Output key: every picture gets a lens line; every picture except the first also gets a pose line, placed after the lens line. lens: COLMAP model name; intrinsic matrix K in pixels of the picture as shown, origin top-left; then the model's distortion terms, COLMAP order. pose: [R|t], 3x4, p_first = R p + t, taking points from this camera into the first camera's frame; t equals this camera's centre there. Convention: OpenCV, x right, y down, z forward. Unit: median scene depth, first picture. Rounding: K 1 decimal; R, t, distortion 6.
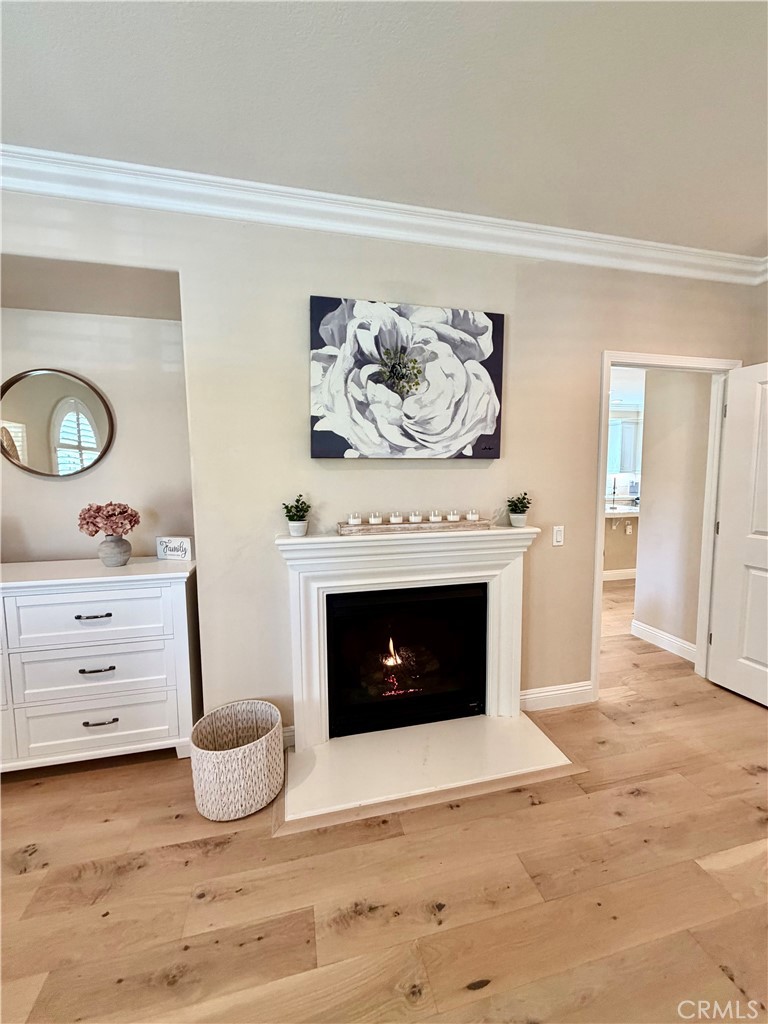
lens RADIAL K [[405.0, 0, 380.9], [0, 405.0, 508.4], [0, 0, 1]] dist [-0.000114, 0.001398]
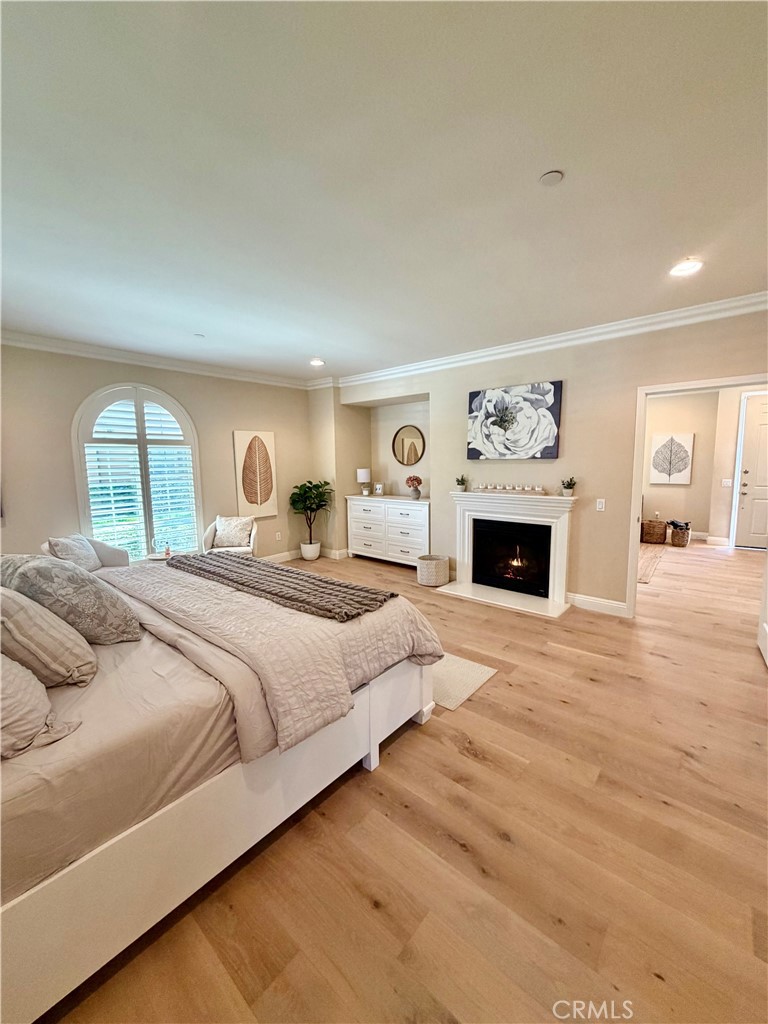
lens RADIAL K [[405.0, 0, 381.7], [0, 405.0, 509.9], [0, 0, 1]] dist [-0.000114, 0.001398]
pose [[0.581169, 0.099922, -0.807625, 1.449963], [-0.059298, 0.994995, 0.080433, 0.009427], [0.811619, 0.001146, 0.584185, -0.784460]]
